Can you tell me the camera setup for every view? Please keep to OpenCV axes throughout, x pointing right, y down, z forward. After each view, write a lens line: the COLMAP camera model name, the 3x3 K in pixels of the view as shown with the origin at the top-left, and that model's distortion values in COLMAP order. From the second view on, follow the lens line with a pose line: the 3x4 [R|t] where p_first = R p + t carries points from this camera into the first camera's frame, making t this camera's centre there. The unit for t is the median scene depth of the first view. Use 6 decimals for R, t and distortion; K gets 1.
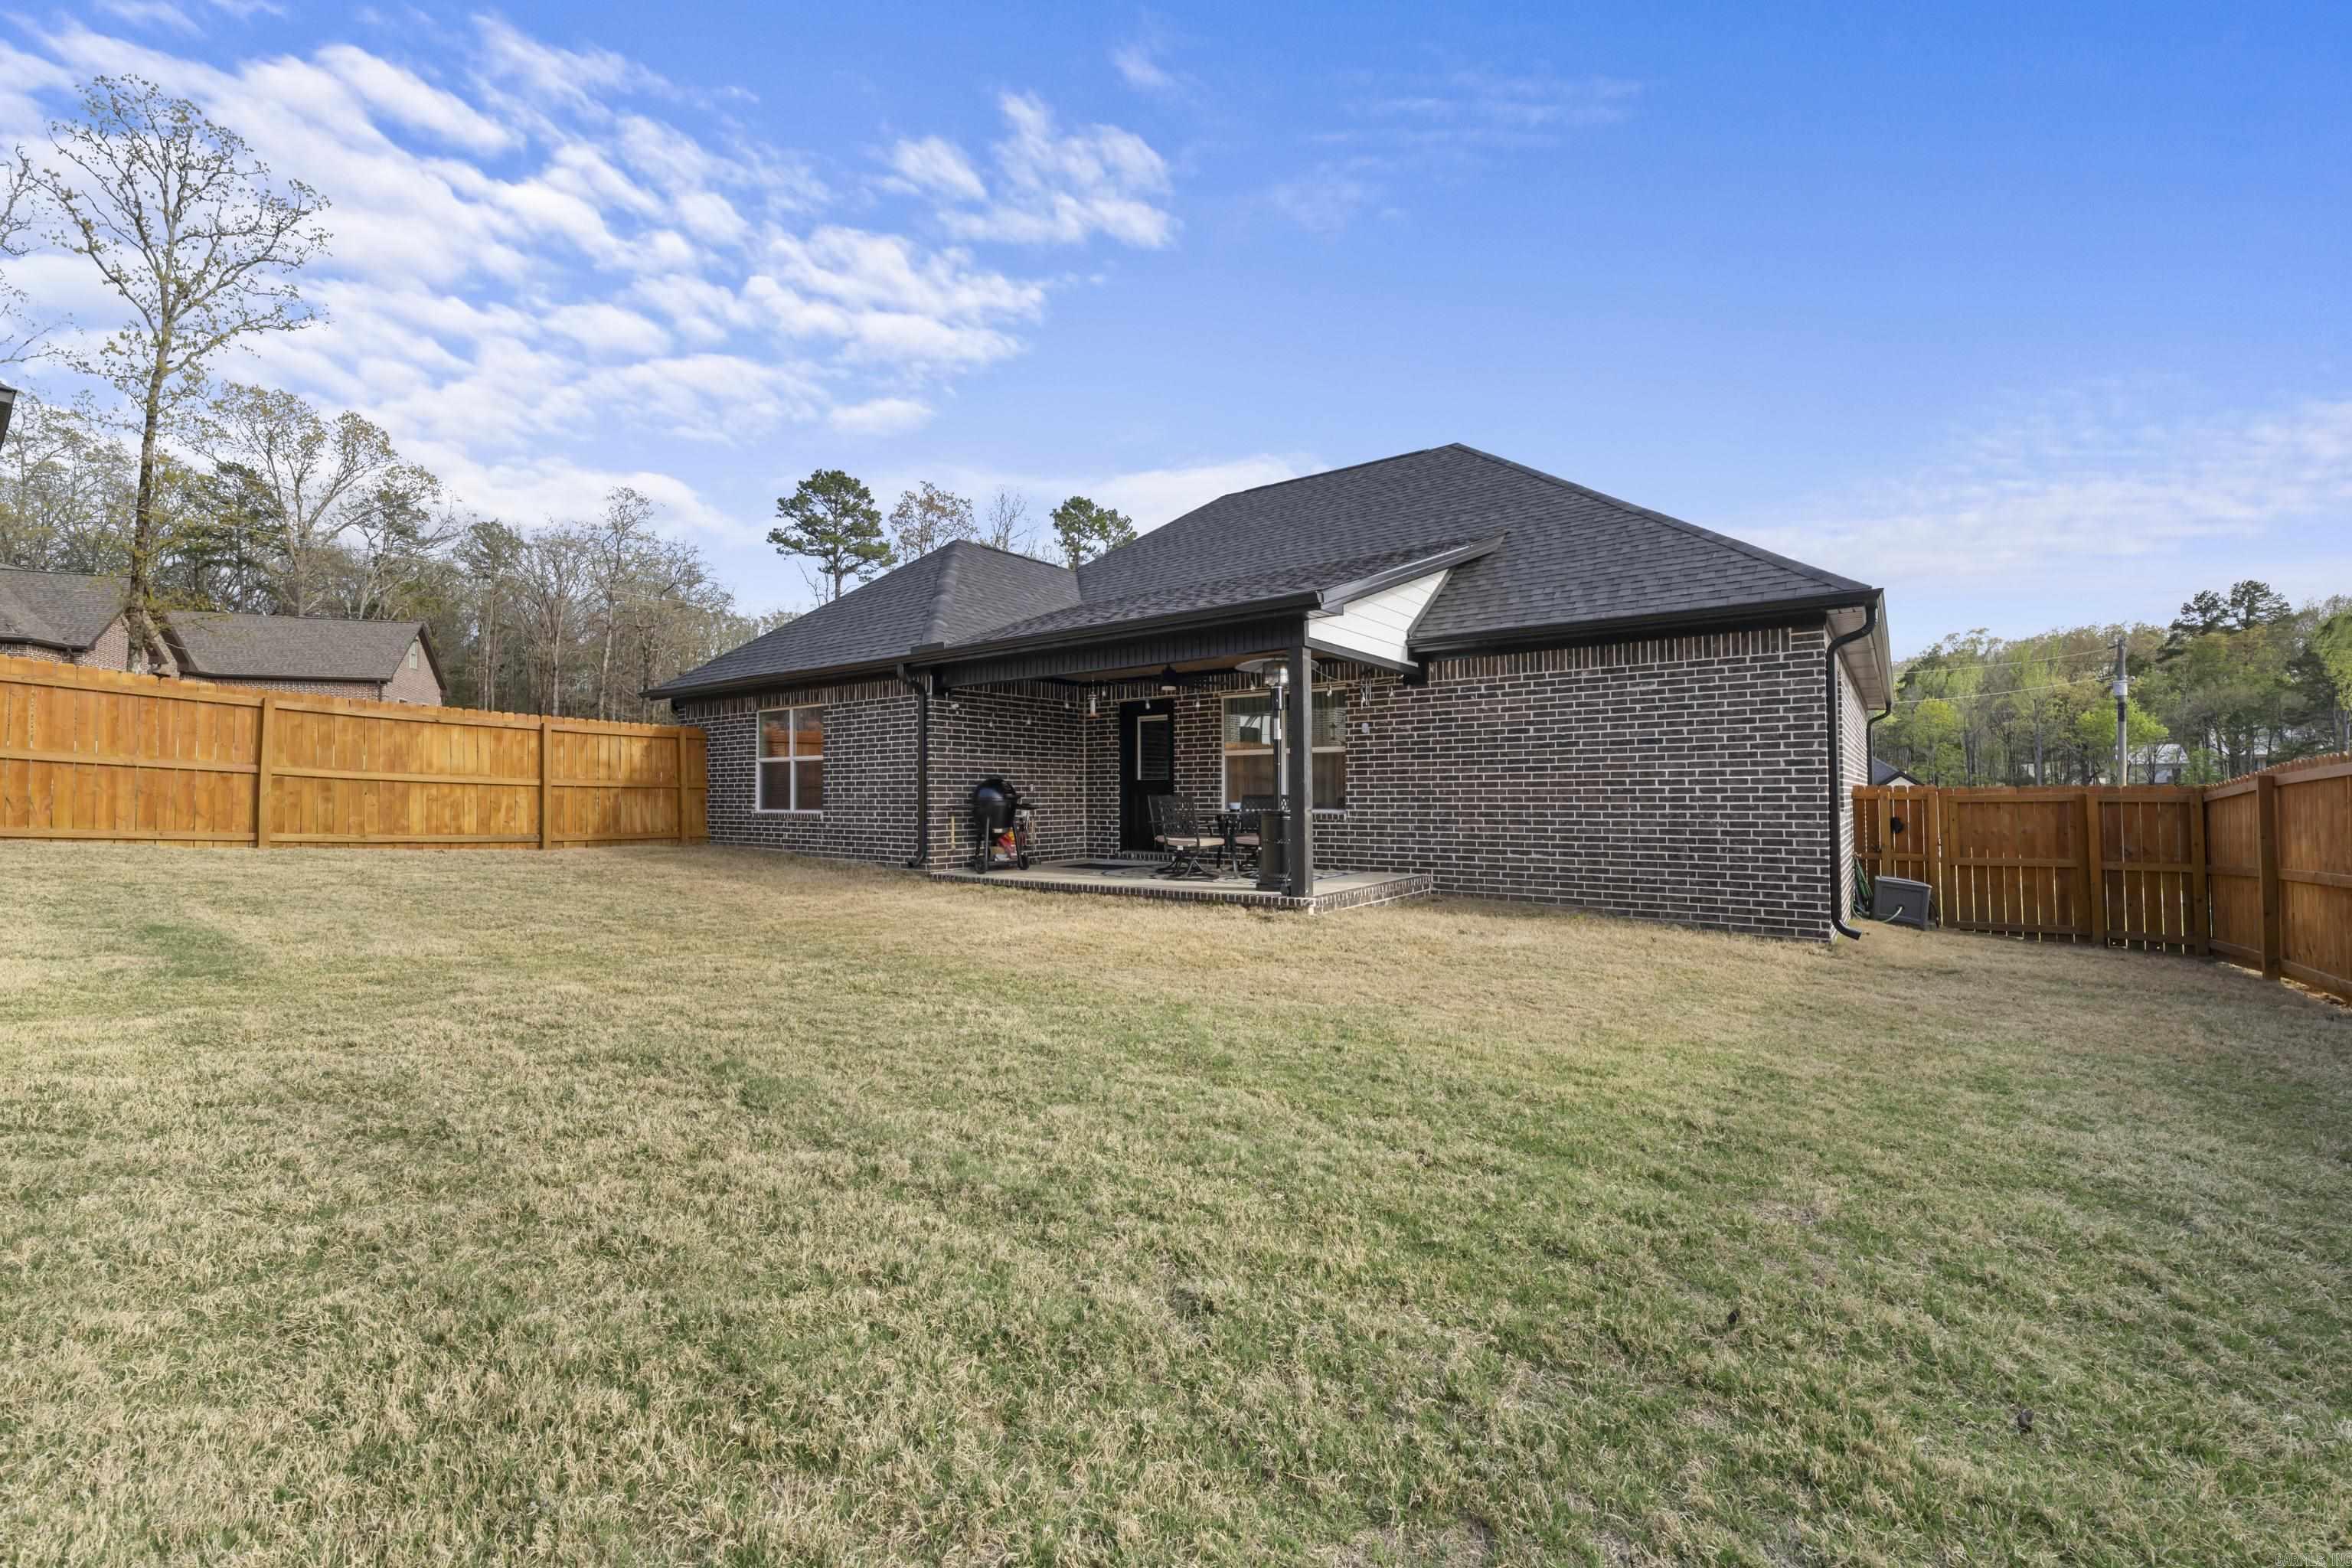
lens RADIAL K [[986.4, 0, 1174.9], [0, 986.4, 766.0], [0, 0, 1]] dist [0.005687, -0.002041]
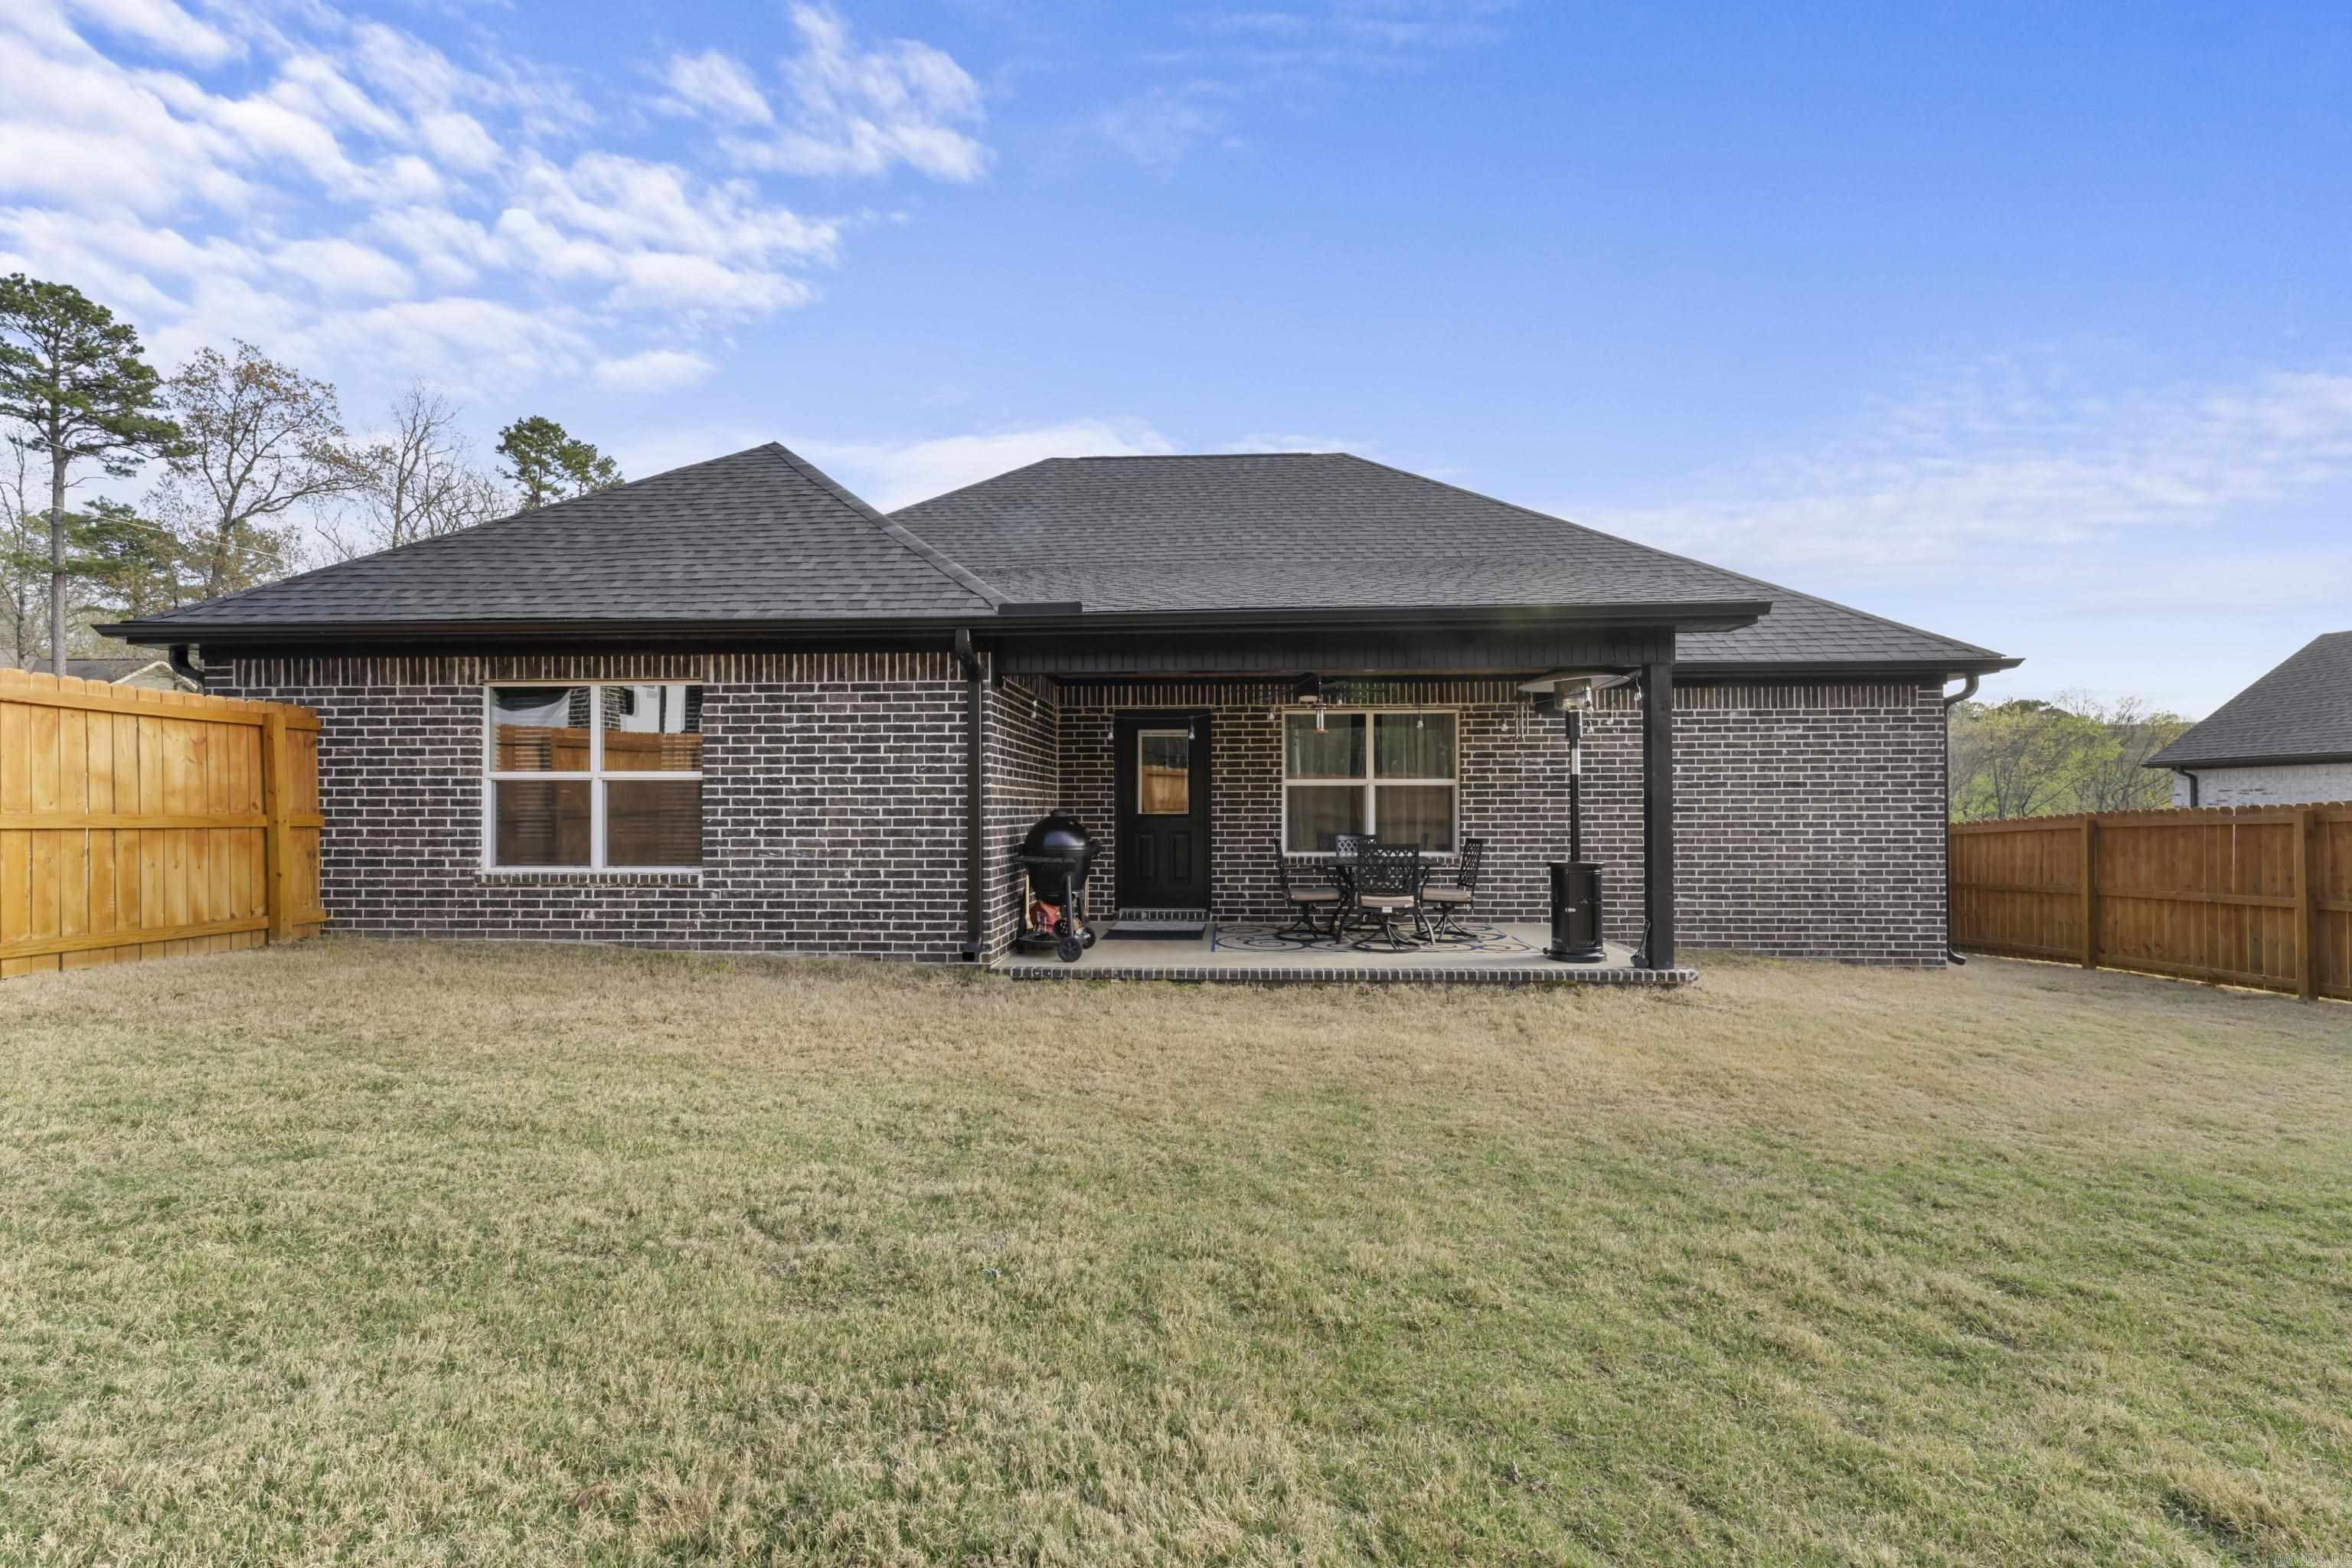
lens RADIAL K [[986.4, 0, 1173.2], [0, 986.4, 804.0], [0, 0, 1]] dist [0.005687, -0.002041]
pose [[0.825773, 0.005025, 0.563980, -0.441394], [-0.019395, 0.999622, 0.019491, -0.008617], [-0.563669, -0.027033, 0.825558, 0.361196]]
